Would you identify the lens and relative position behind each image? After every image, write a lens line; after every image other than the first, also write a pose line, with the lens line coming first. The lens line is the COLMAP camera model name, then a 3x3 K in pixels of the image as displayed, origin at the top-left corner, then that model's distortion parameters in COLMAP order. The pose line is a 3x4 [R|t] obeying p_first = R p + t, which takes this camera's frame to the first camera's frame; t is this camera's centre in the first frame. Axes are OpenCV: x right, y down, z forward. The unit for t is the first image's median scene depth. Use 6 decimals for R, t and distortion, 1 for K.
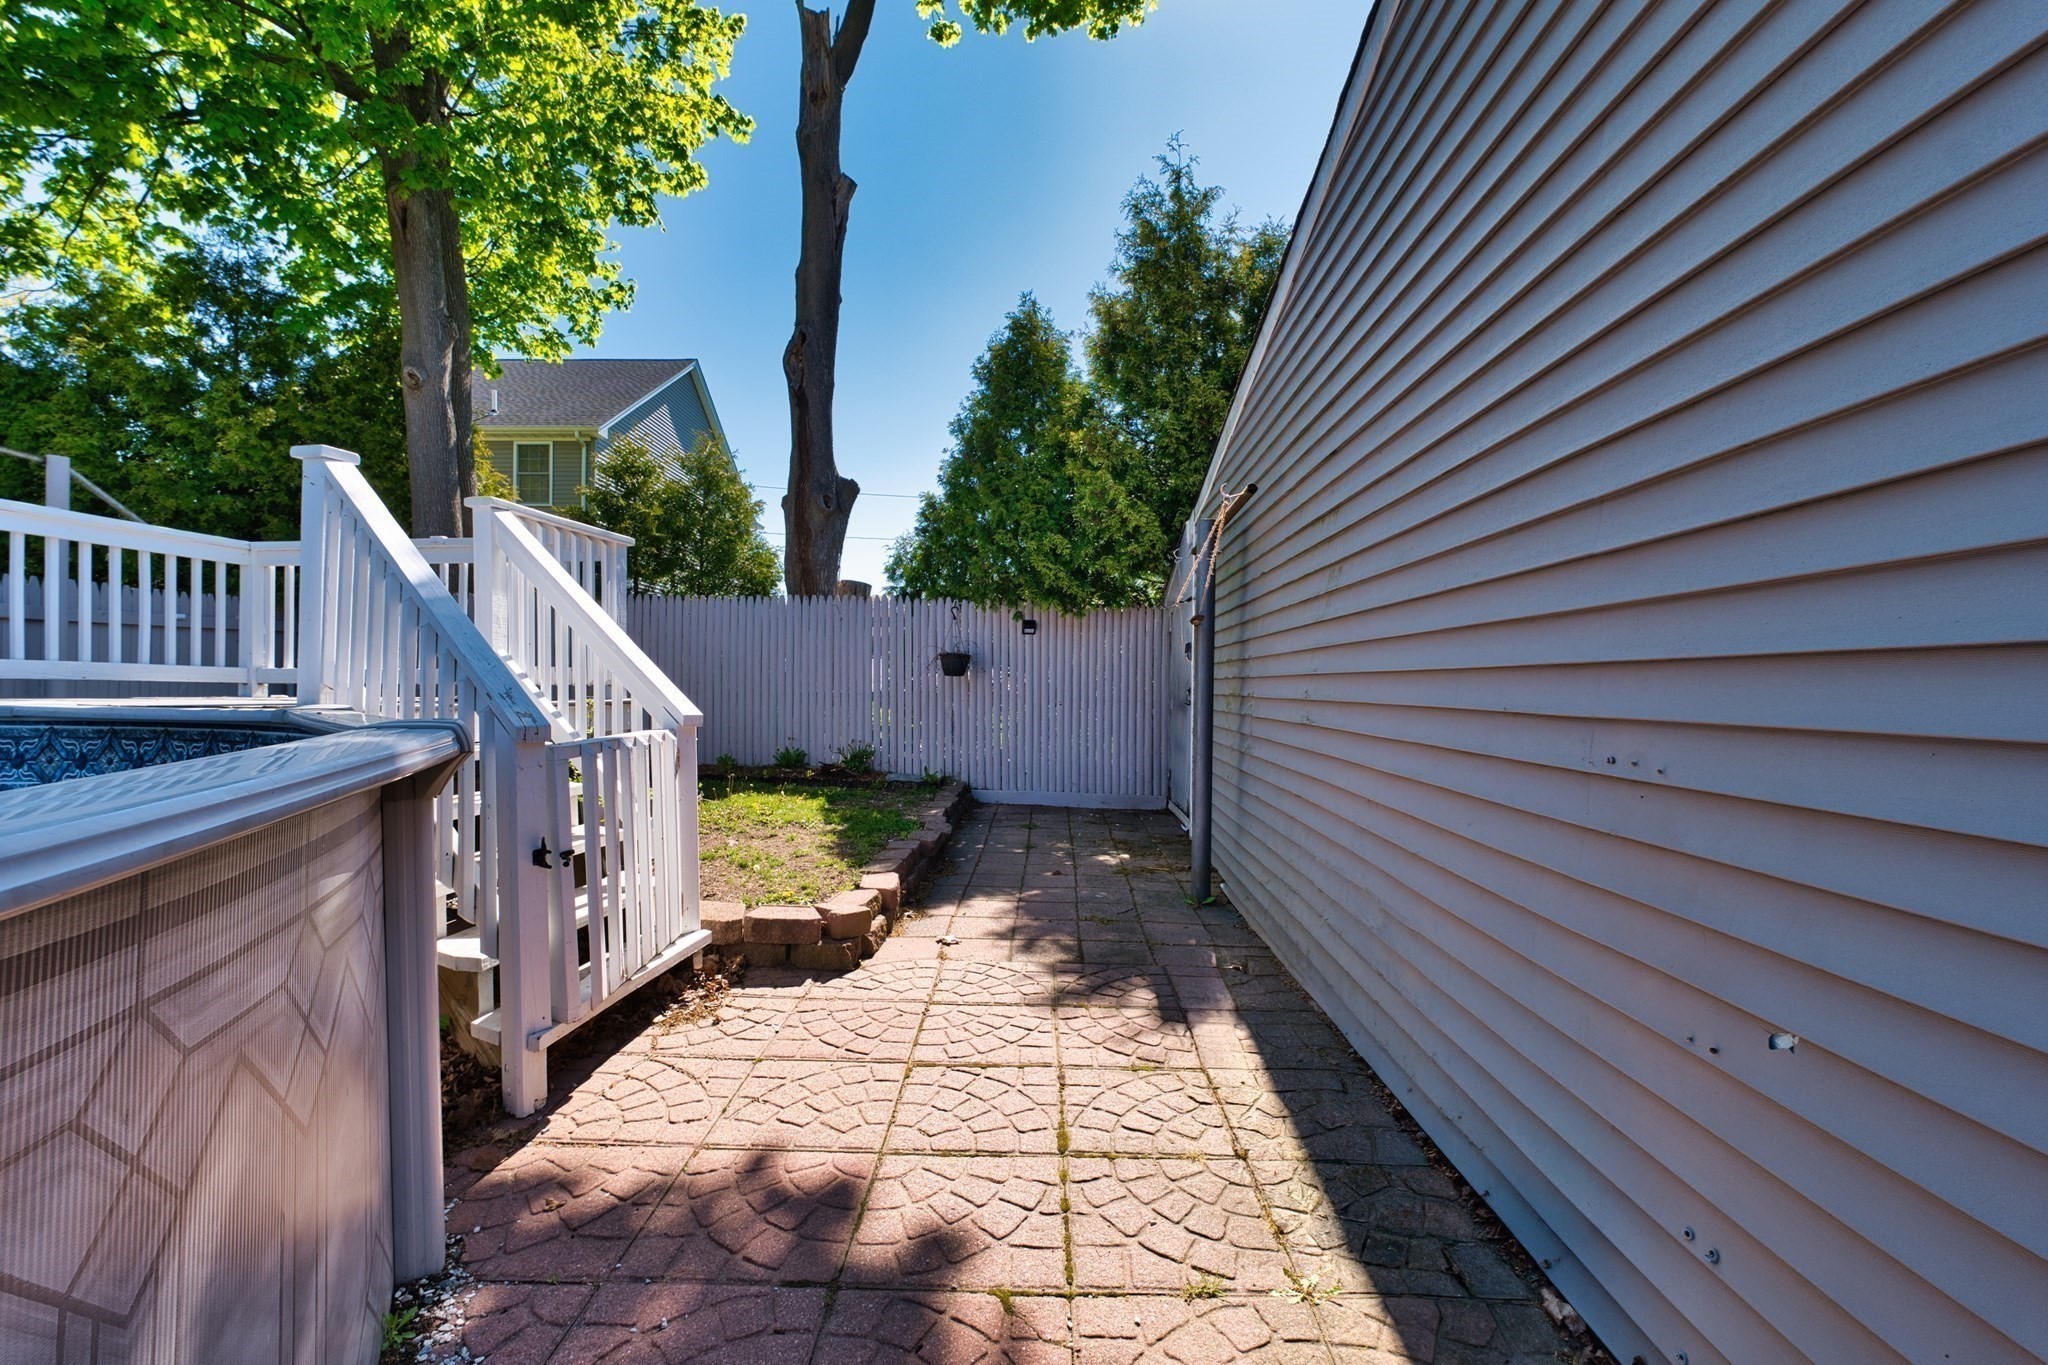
lens RADIAL K [[835.1, 0, 1021.7], [0, 835.1, 682.4], [0, 0, 1]] dist [0.000031, 0.000071]
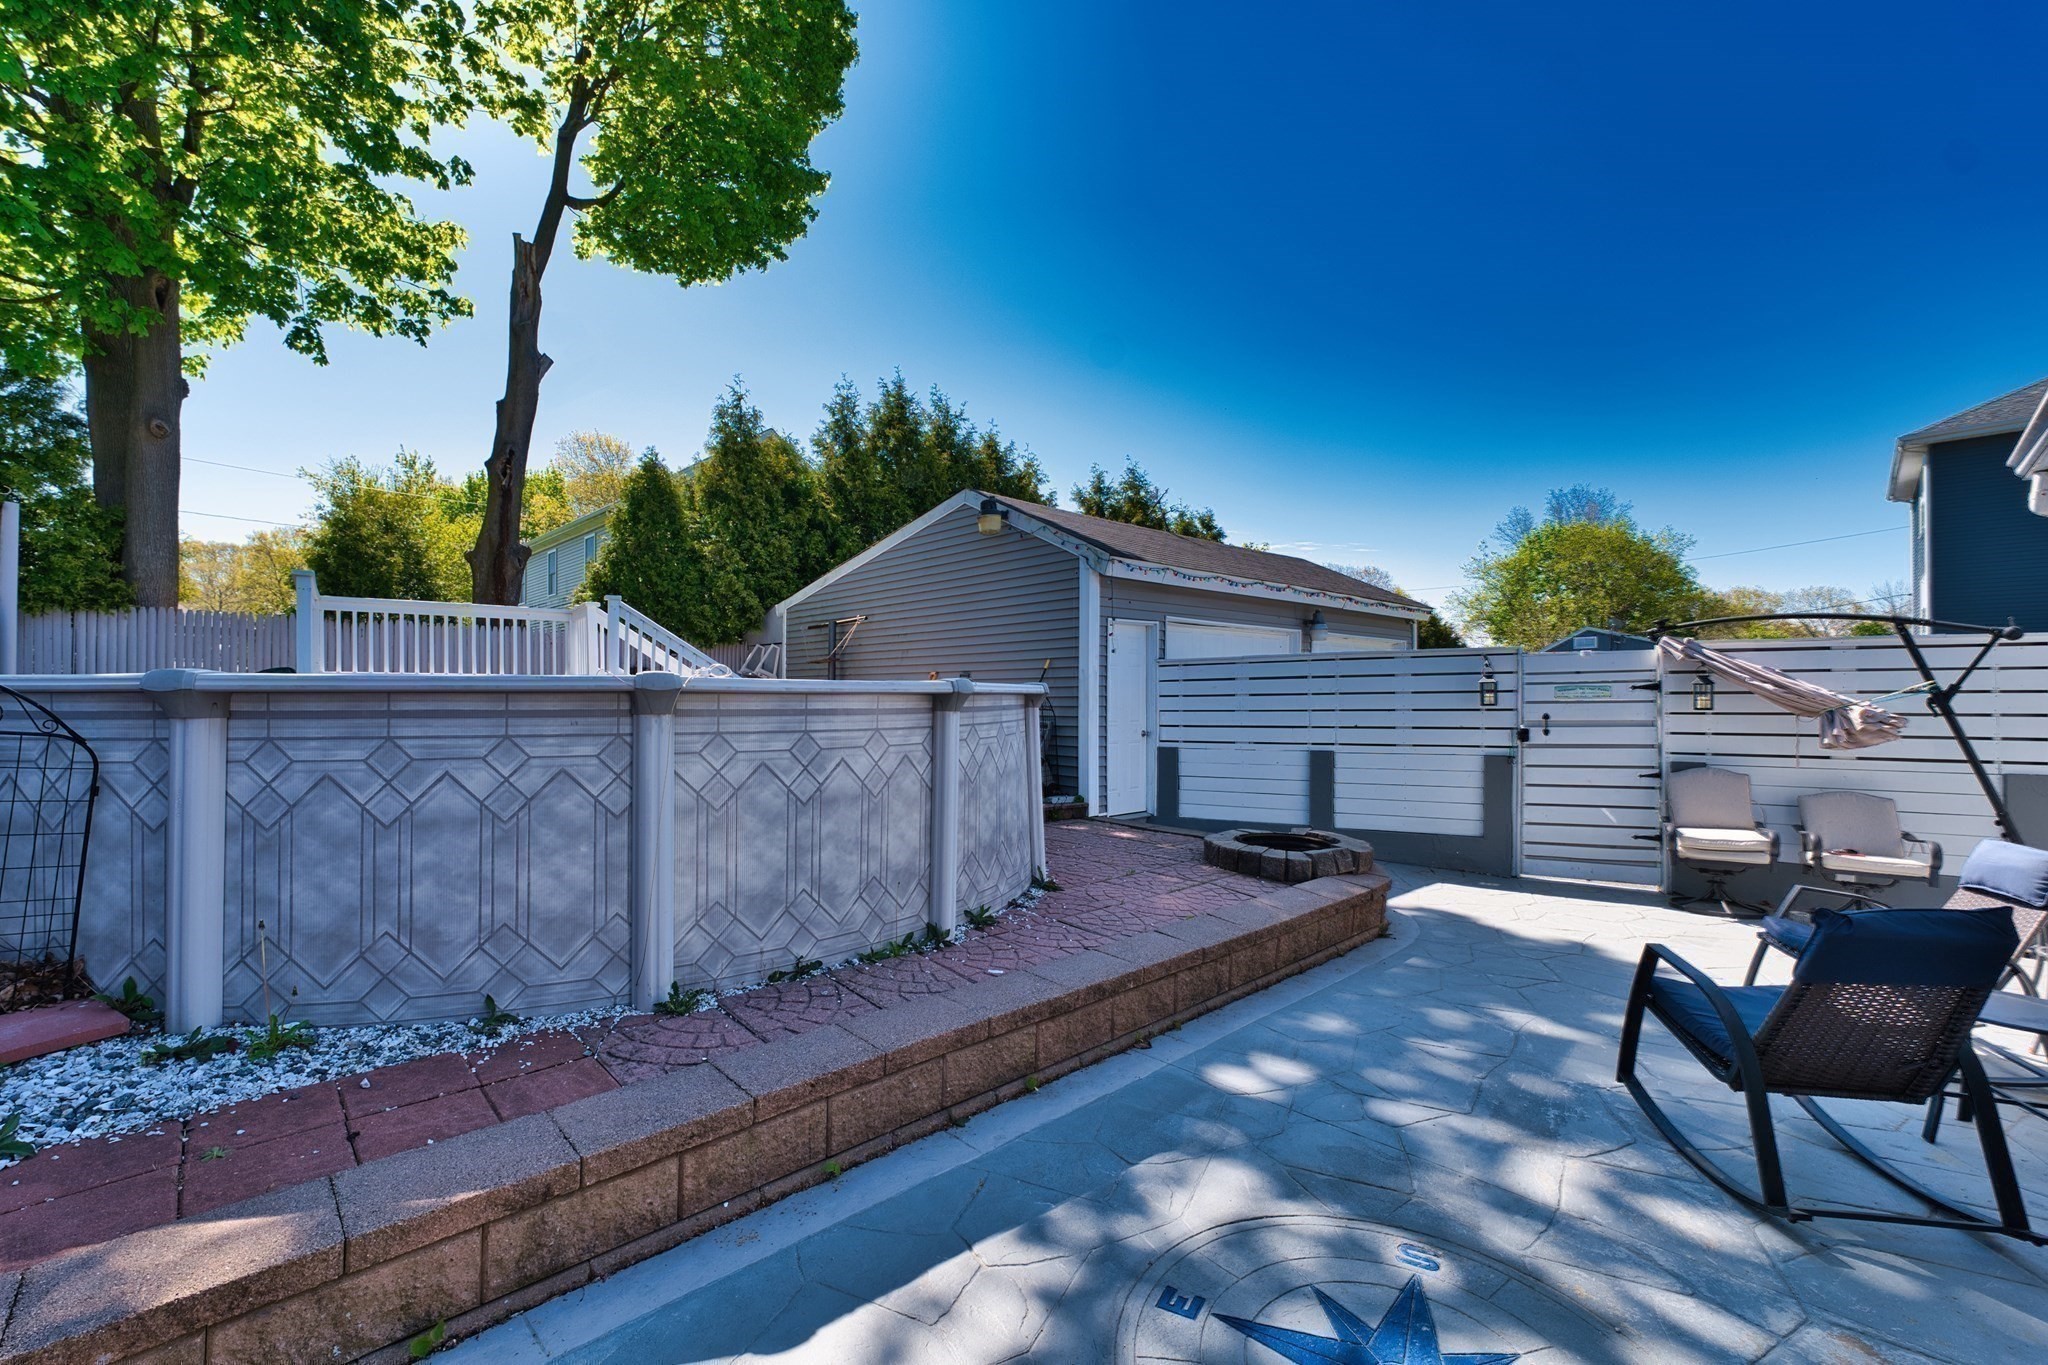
lens RADIAL K [[835.1, 0, 1020.3], [0, 835.1, 695.1], [0, 0, 1]] dist [0.000031, 0.000071]
pose [[0.707459, -0.004350, 0.706741, -0.651282], [-0.000084, 0.999981, 0.006239, 0.010559], [-0.706754, -0.004473, 0.707445, -0.681358]]
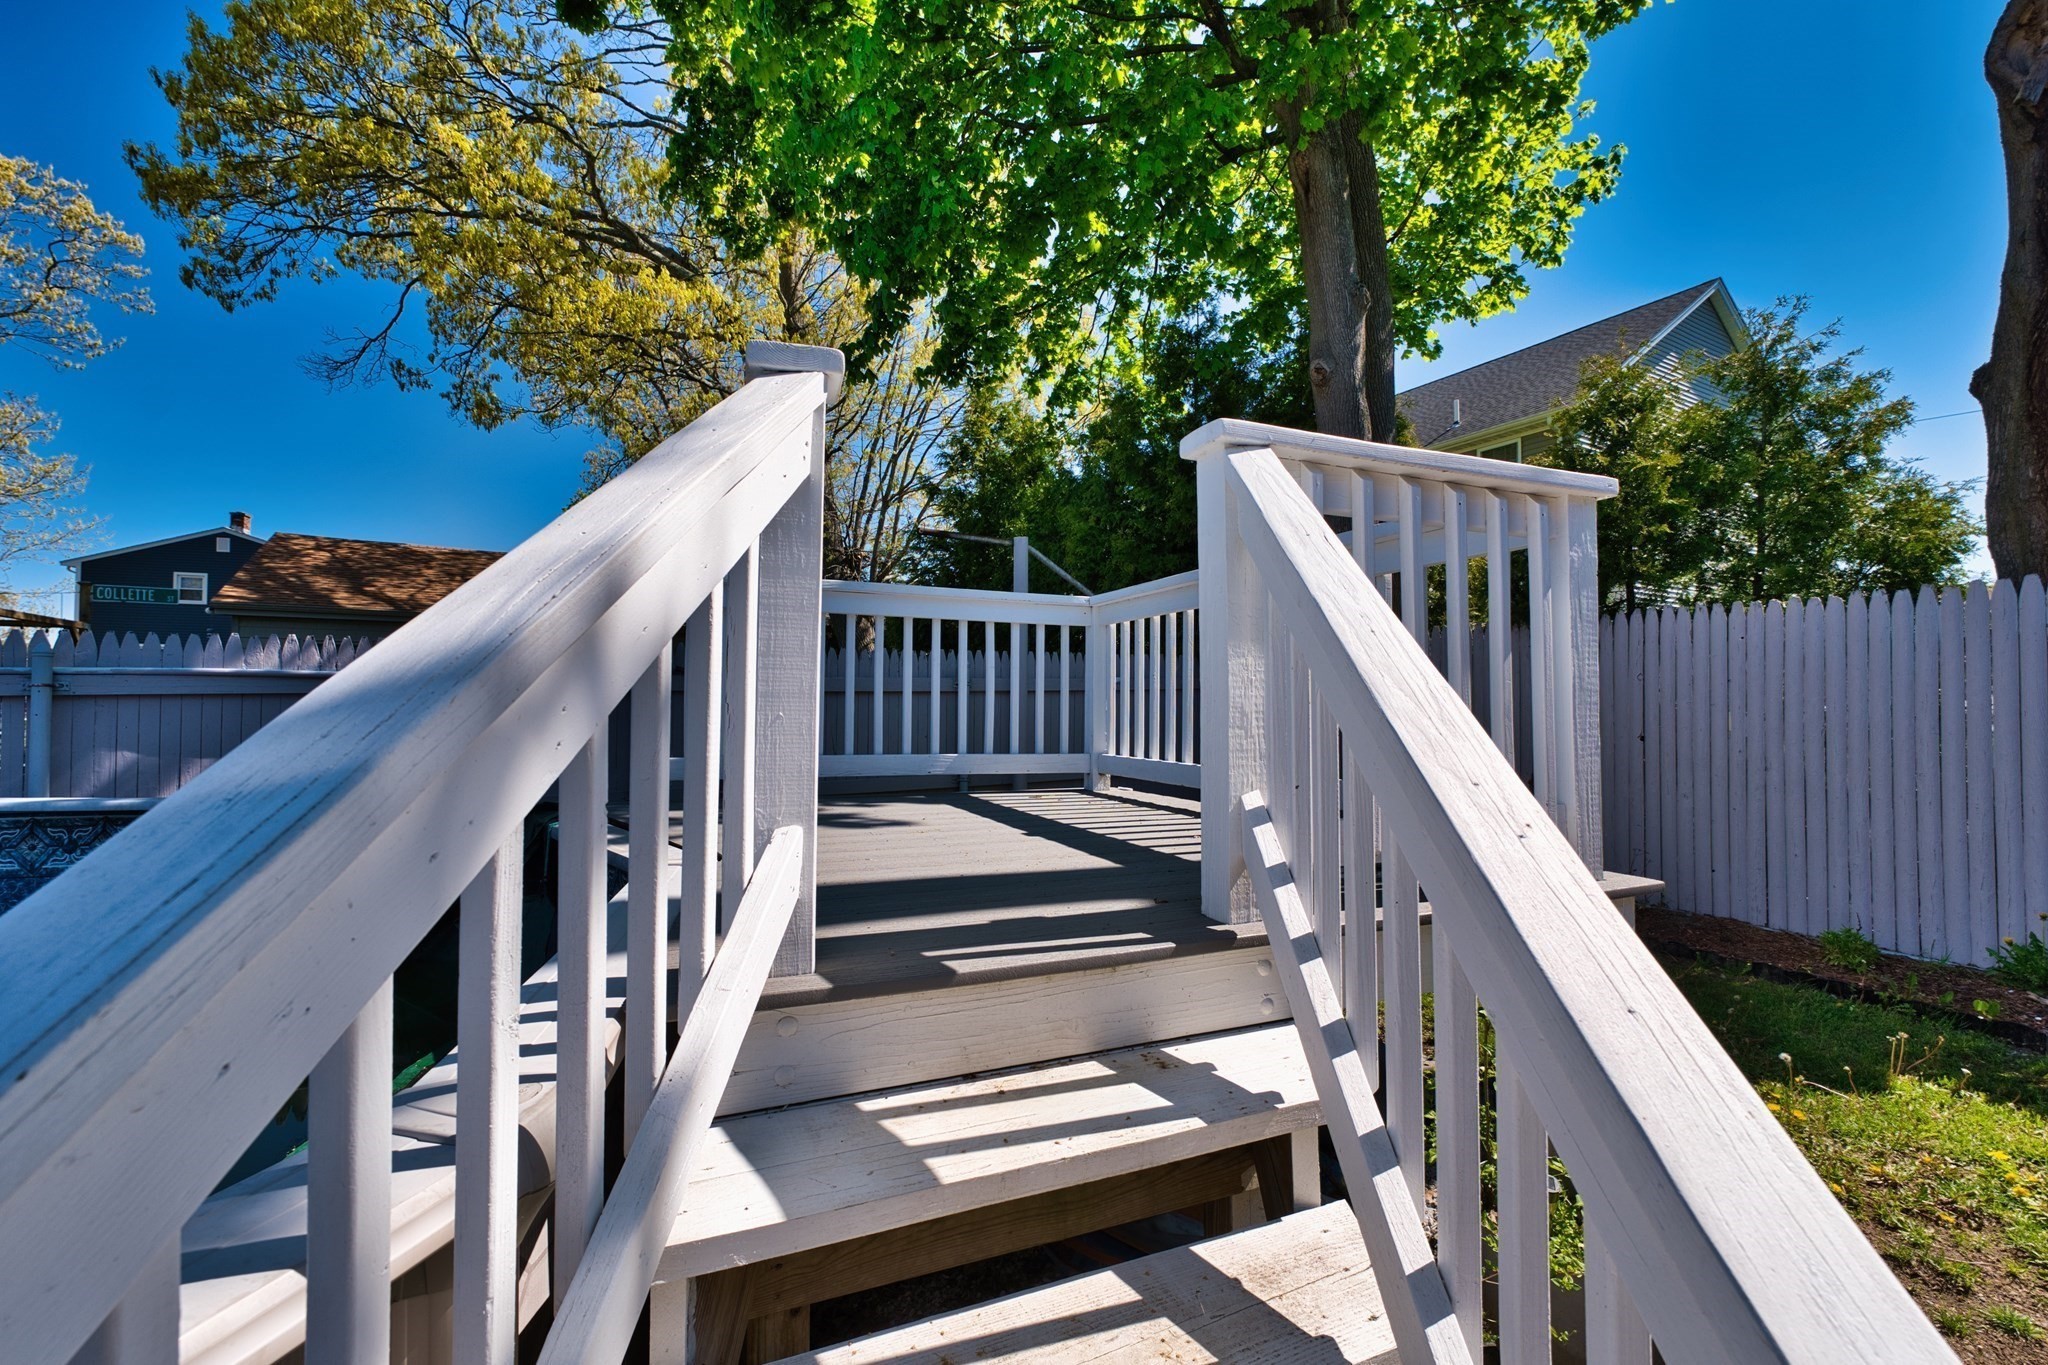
lens RADIAL K [[835.1, 0, 1035.8], [0, 835.1, 684.4], [0, 0, 1]] dist [0.000031, 0.000071]
pose [[0.492295, -0.021207, -0.870170, -0.152567], [0.002507, 0.999734, -0.022946, -0.039646], [0.870425, 0.009114, 0.492217, 0.335675]]
